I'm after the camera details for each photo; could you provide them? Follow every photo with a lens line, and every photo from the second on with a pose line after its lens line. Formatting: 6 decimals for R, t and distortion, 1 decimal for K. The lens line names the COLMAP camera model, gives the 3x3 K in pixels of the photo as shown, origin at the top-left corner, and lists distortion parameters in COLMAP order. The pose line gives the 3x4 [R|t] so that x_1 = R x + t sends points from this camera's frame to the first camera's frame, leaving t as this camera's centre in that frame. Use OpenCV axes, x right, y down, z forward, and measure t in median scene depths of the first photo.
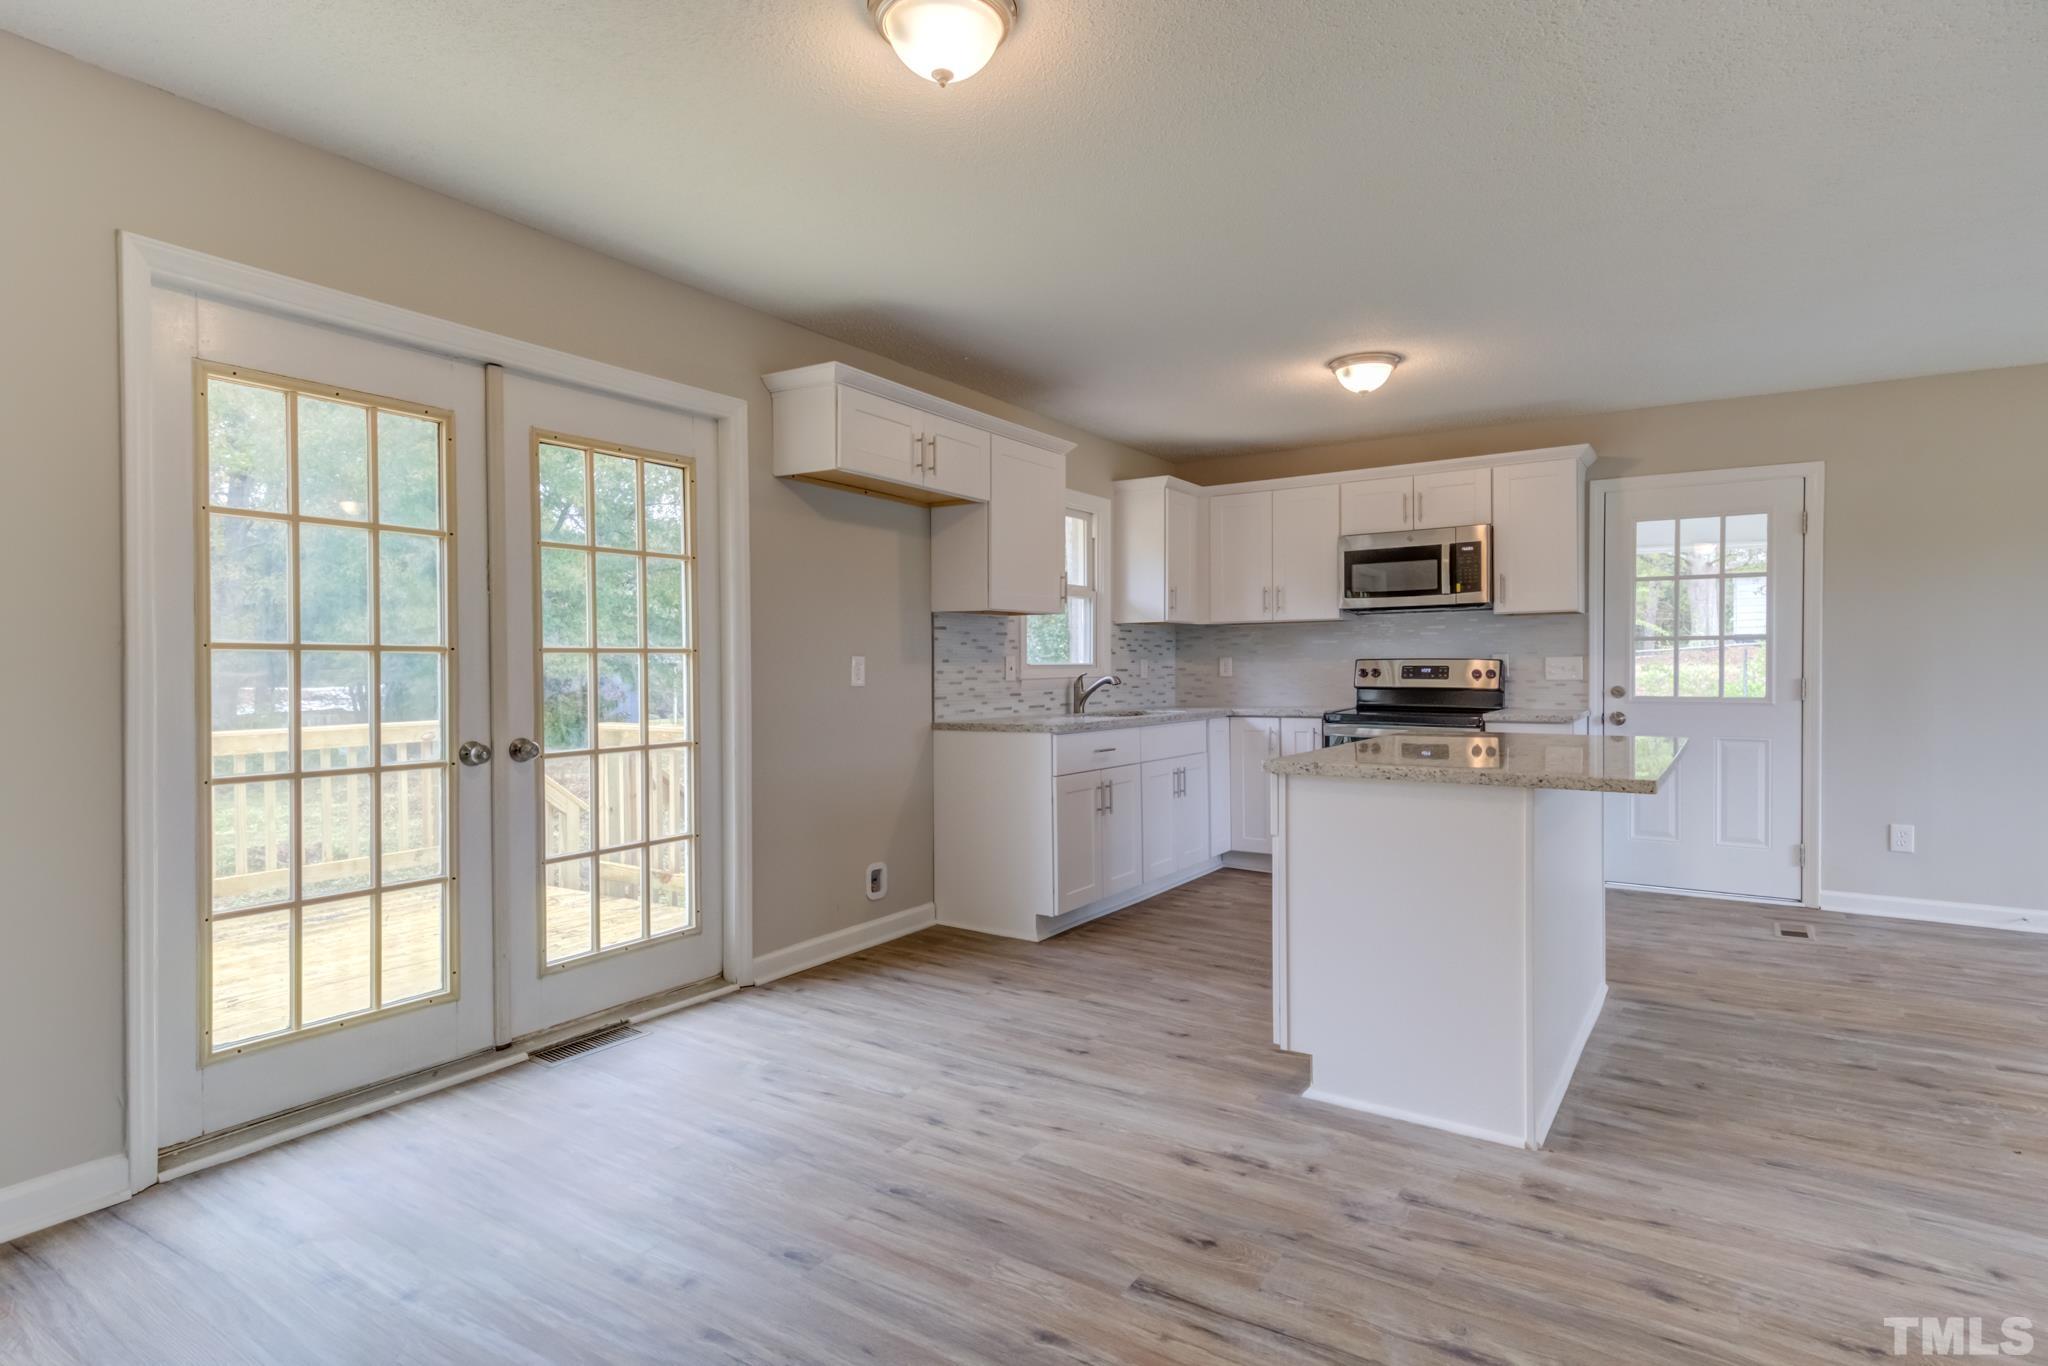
lens RADIAL K [[1086.7, 0, 984.6], [0, 1086.7, 682.8], [0, 0, 1]] dist [0.023365, -0.001526]
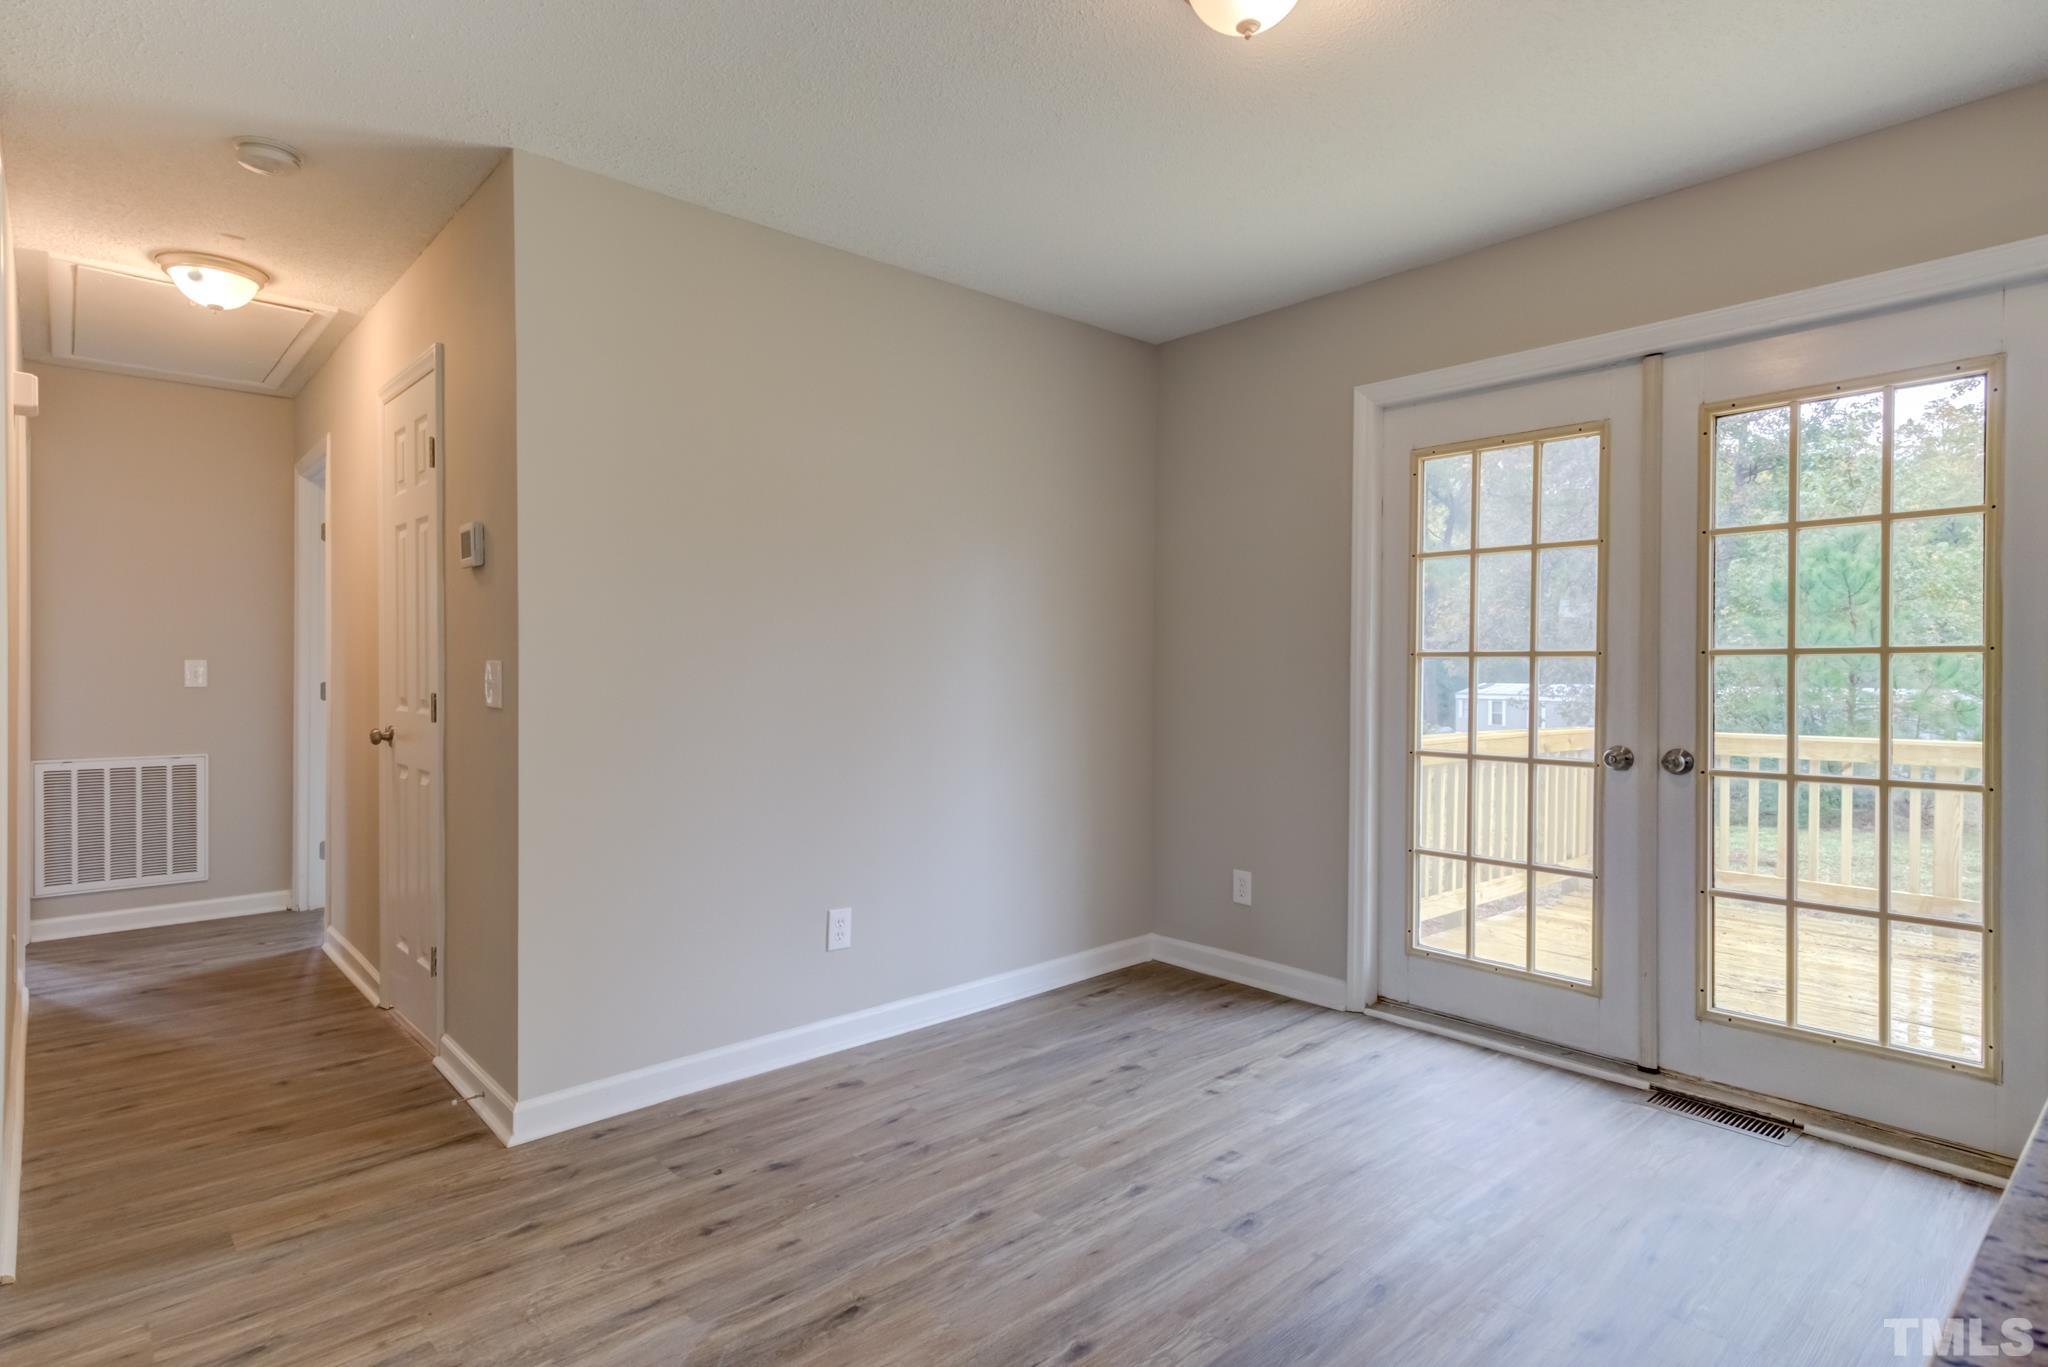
lens RADIAL K [[1071.6, 0, 1027.0], [0, 1071.6, 695.2], [0, 0, 1]] dist [0.013833, 0.000089]
pose [[-0.234950, 0.032951, -0.971449, 0.430070], [-0.014790, 0.999188, 0.037469, -0.015452], [0.971895, 0.023171, -0.234272, 0.499851]]
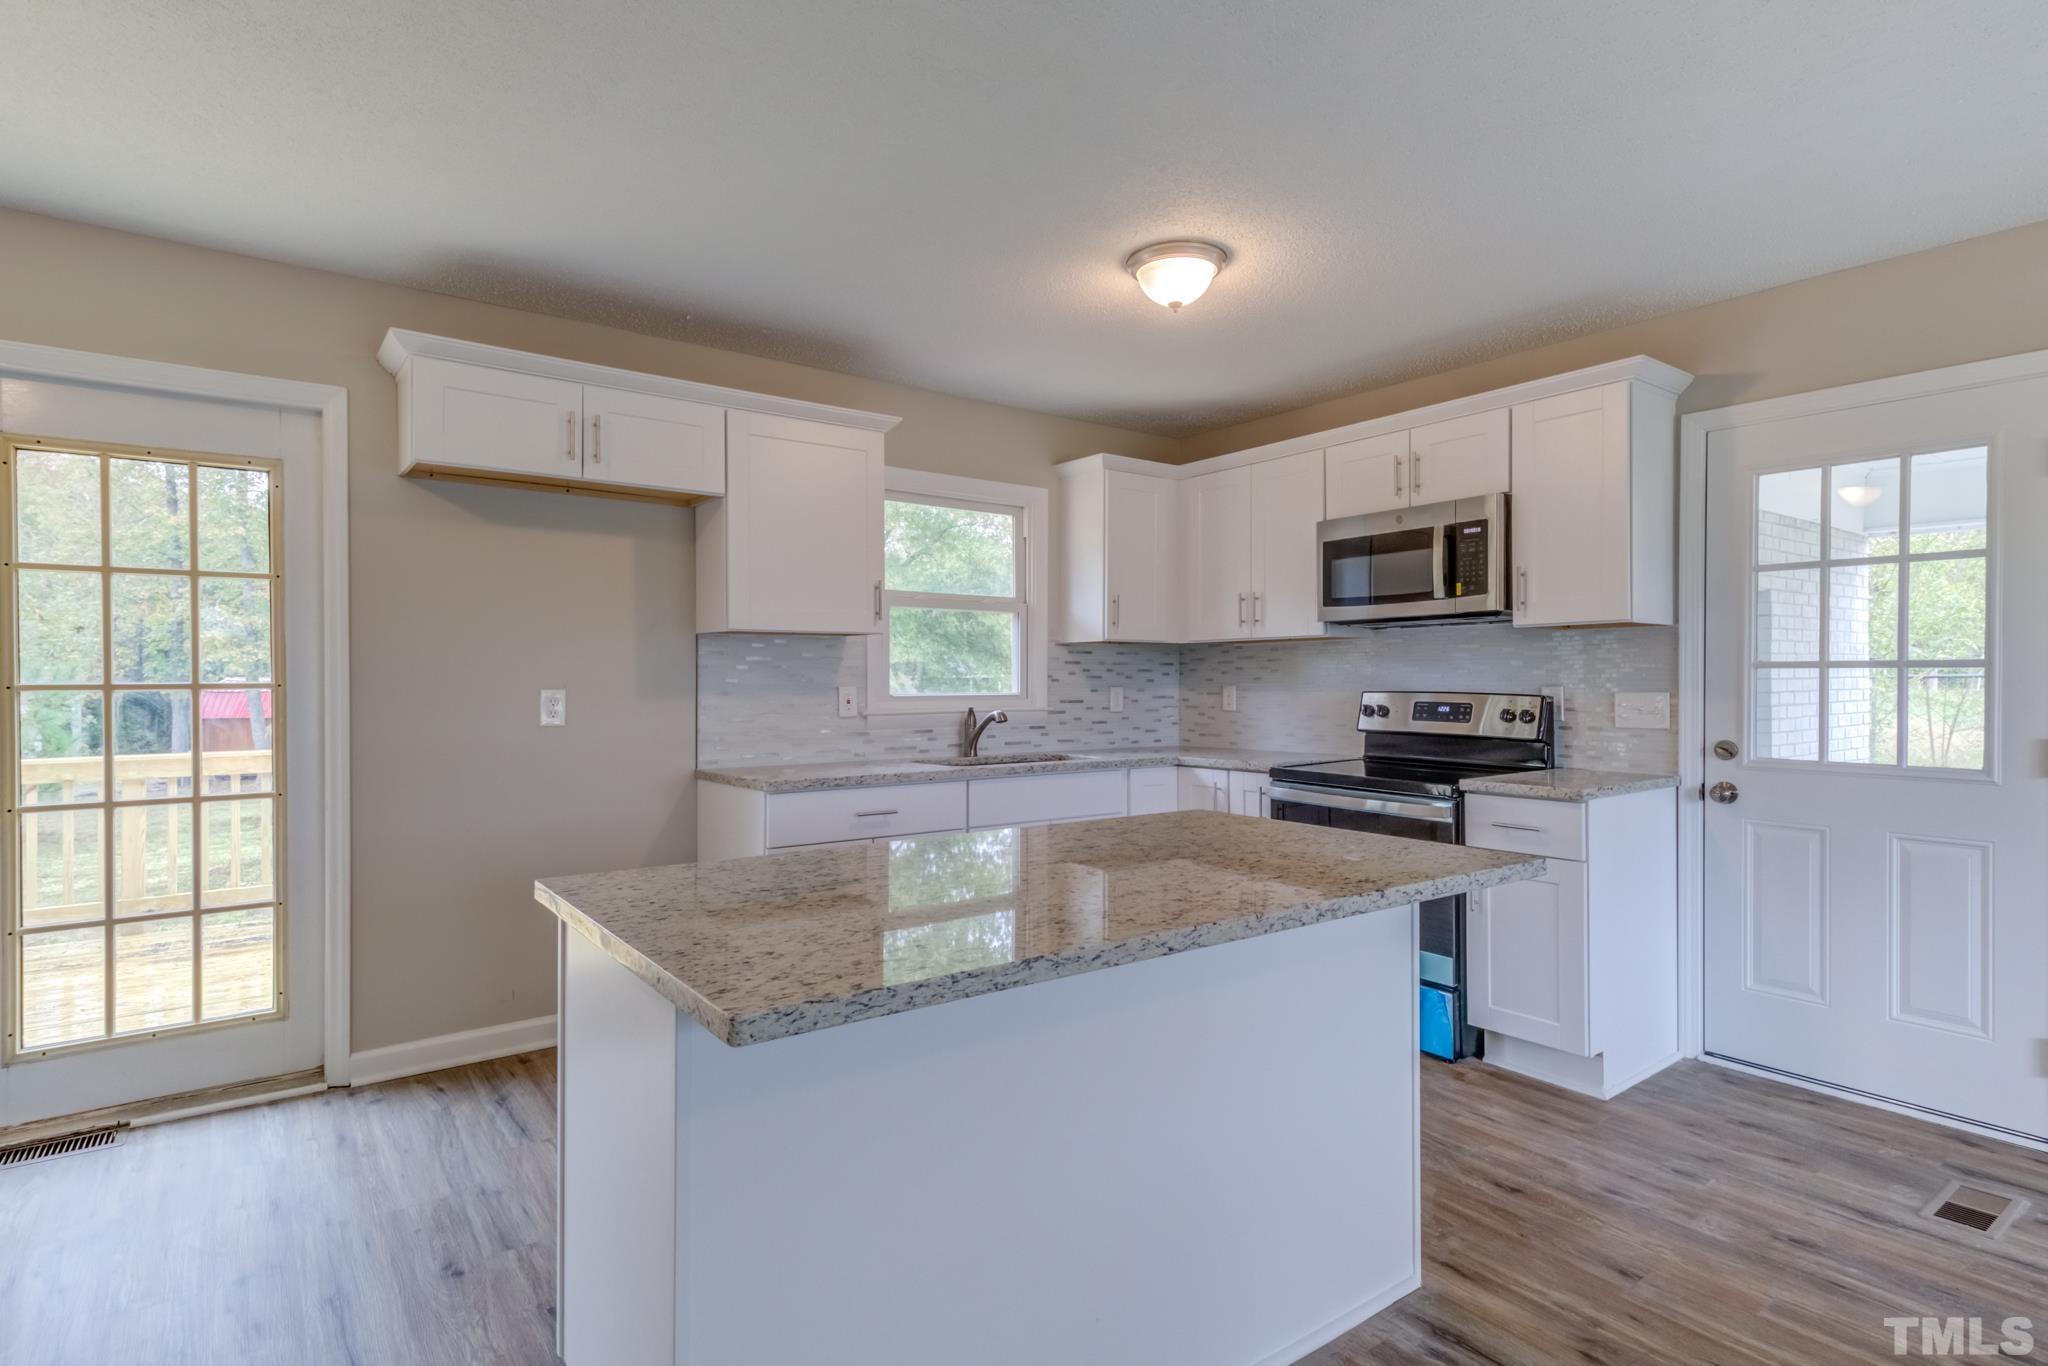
lens RADIAL K [[1047.1, 0, 1020.6], [0, 1047.1, 689.4], [0, 0, 1]] dist [0.027310, -0.001535]
pose [[0.942839, 0.007653, -0.333160, 0.475770], [-0.008705, 0.999961, -0.001665, -0.026069], [0.333134, 0.004470, 0.942869, 0.349837]]
